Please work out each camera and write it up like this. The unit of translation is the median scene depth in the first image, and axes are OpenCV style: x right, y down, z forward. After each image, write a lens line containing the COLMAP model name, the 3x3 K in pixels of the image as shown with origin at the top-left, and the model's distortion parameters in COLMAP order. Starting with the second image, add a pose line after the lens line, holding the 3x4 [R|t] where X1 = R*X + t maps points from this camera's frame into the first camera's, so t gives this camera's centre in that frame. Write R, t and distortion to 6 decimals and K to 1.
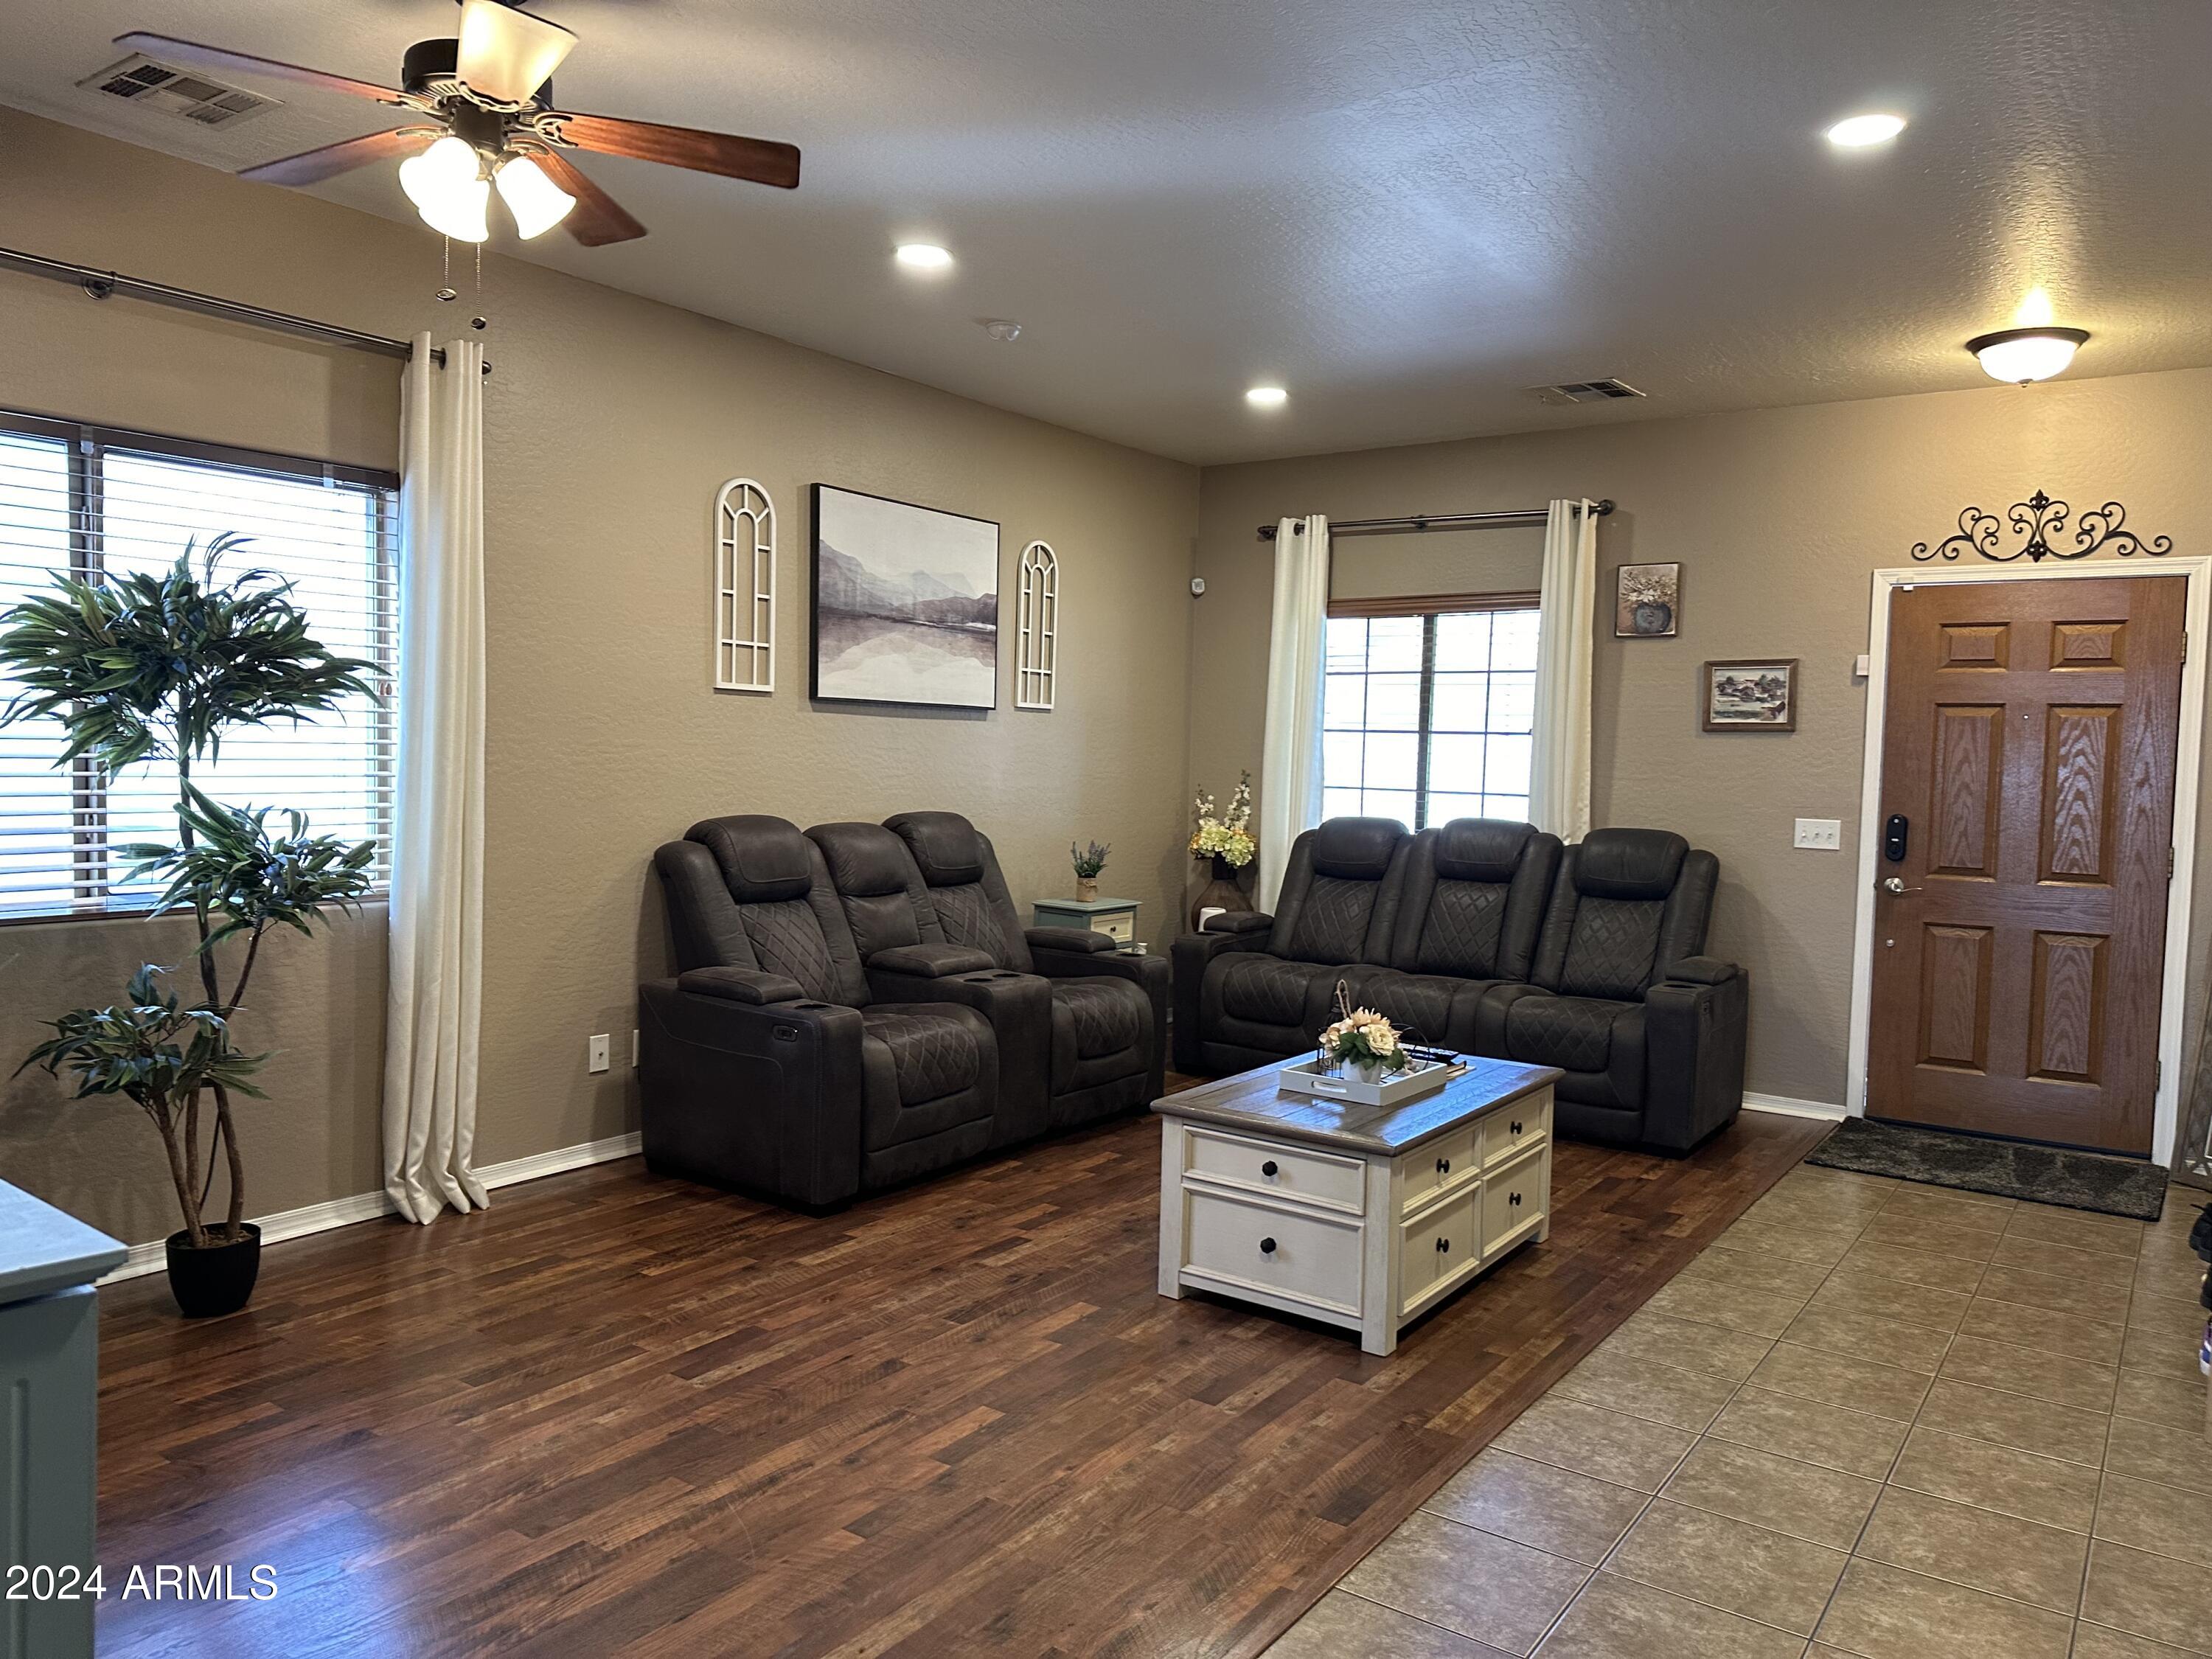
lens RADIAL K [[1524.2, 0, 1106.0], [0, 1524.2, 829.5], [0, 0, 1]] dist [0.072398, -0.001063]
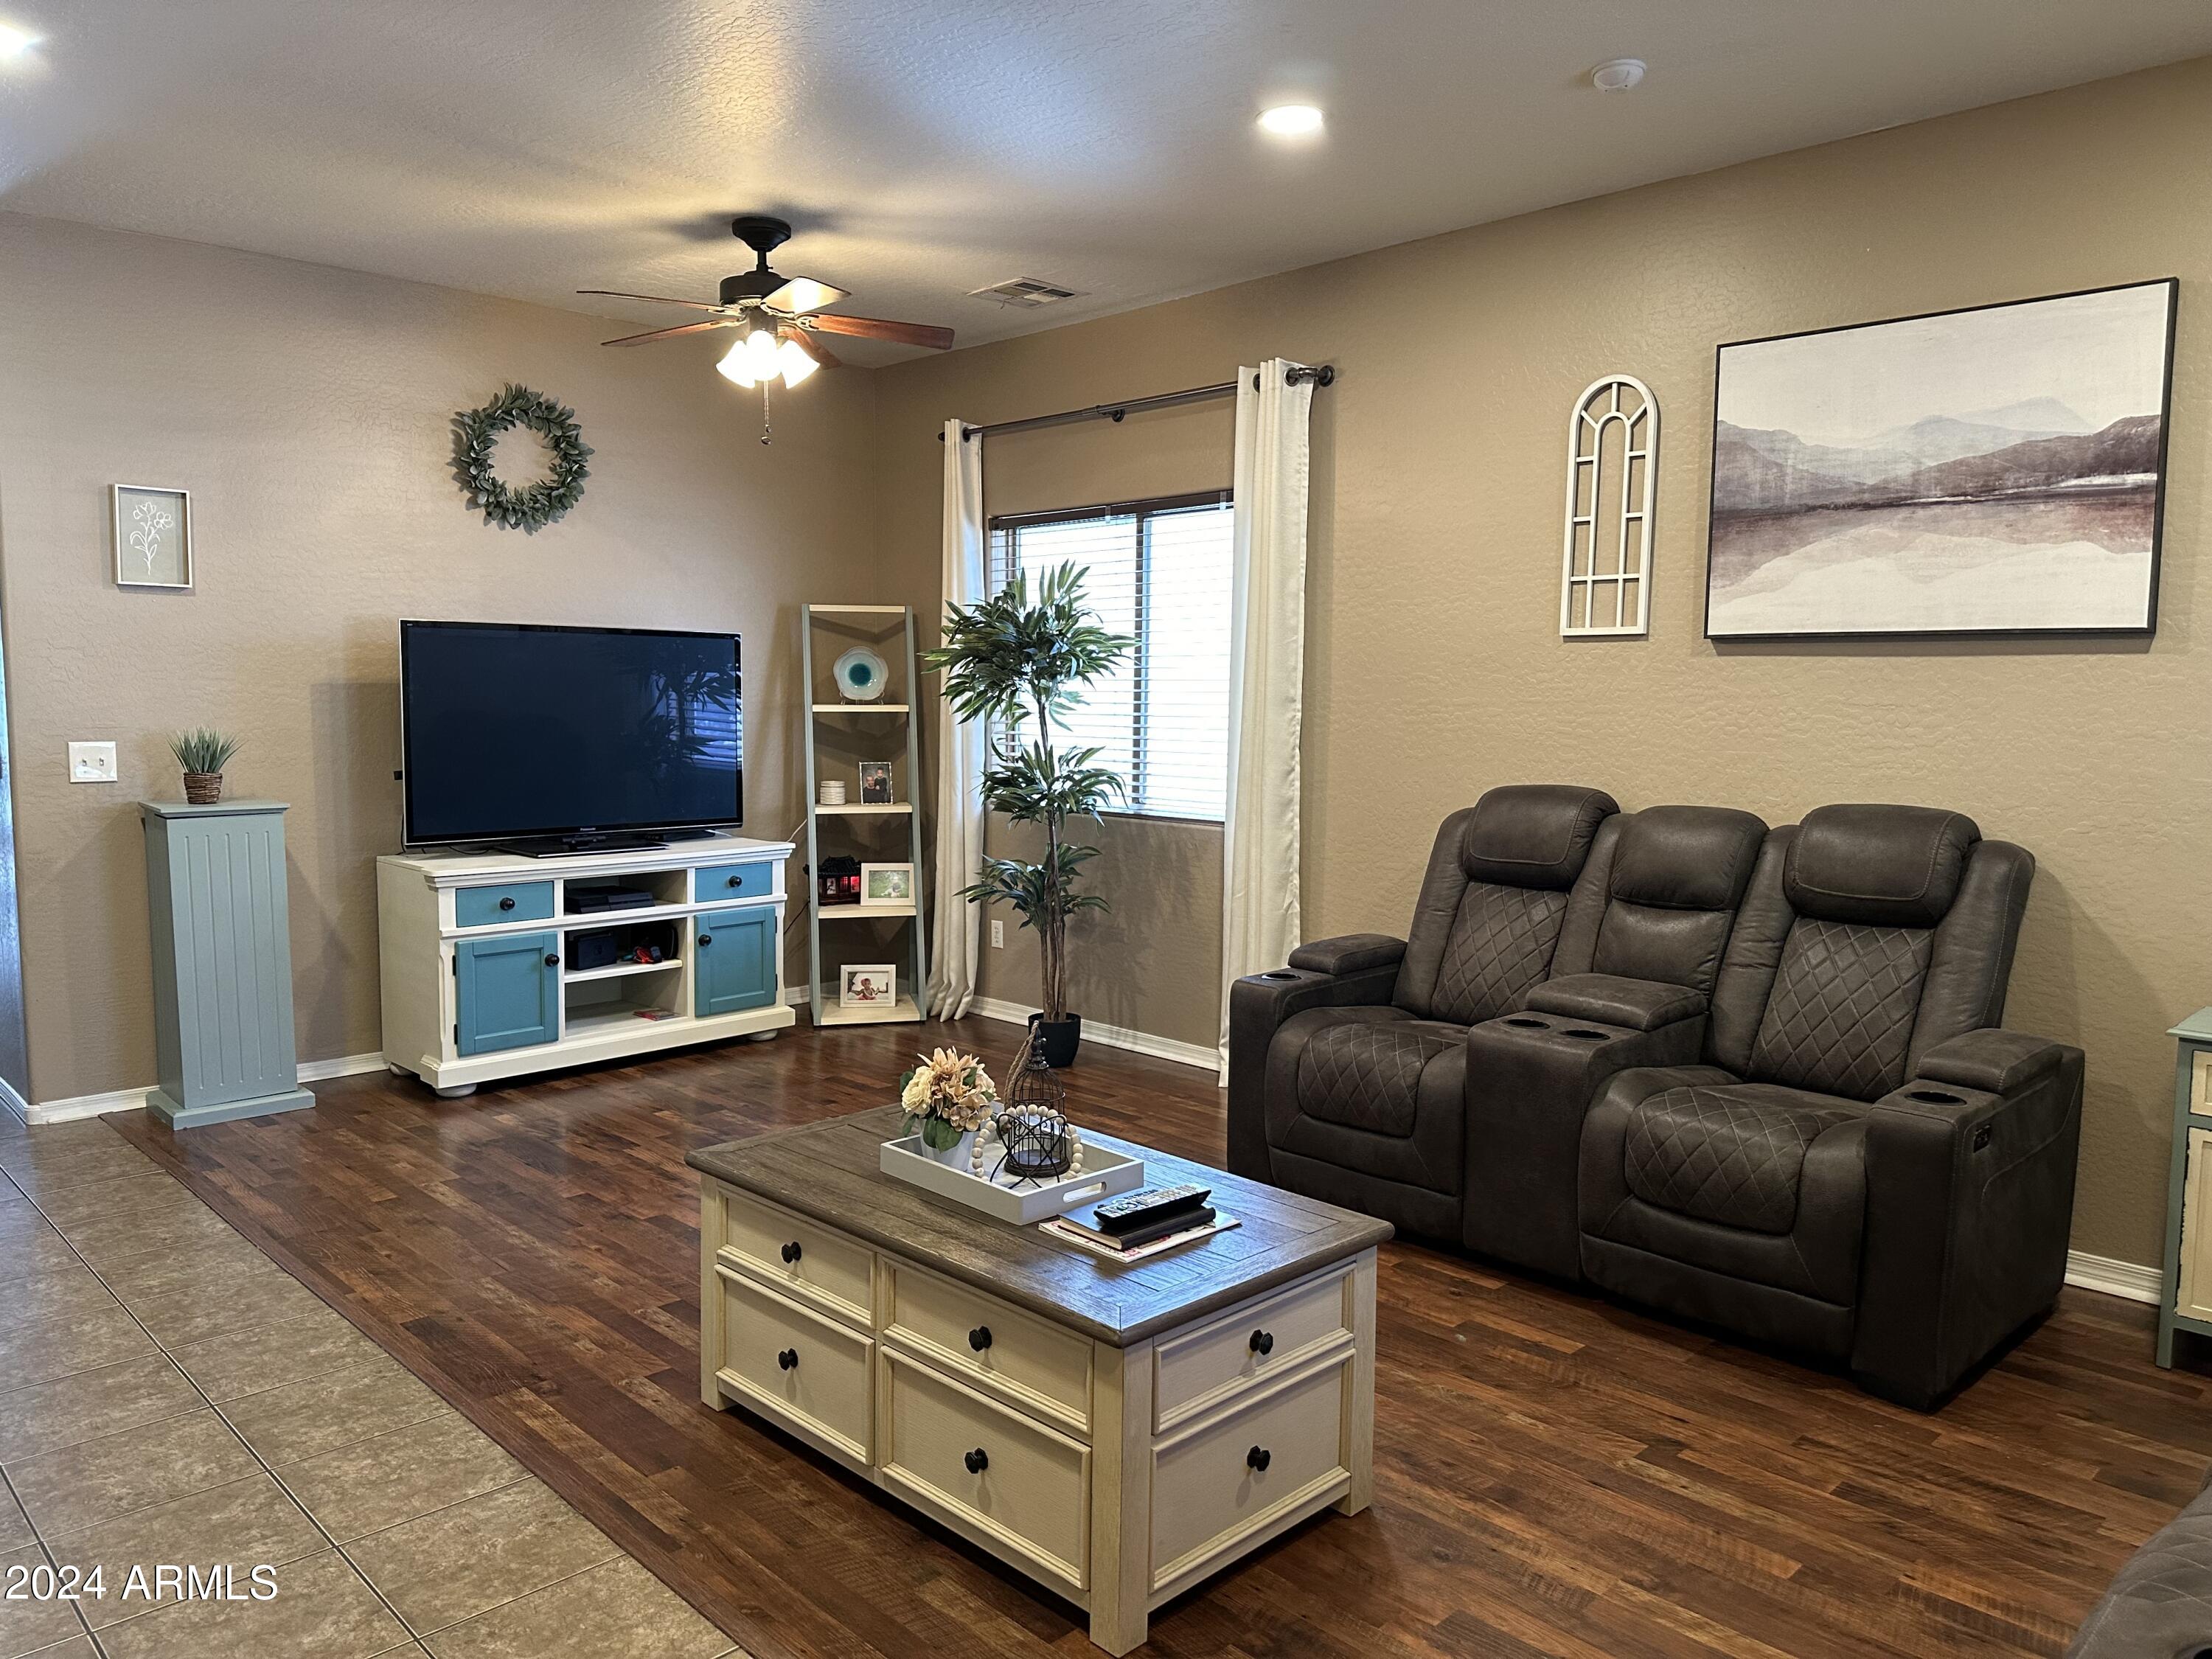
lens RADIAL K [[1570.3, 0, 1106.0], [0, 1570.3, 829.5], [0, 0, 1]] dist [0.013000, 0.001955]
pose [[-0.169755, 0.050812, -0.984175, 0.669235], [-0.074753, 0.995129, 0.064272, -0.022457], [0.982647, 0.084481, -0.165130, 0.925727]]
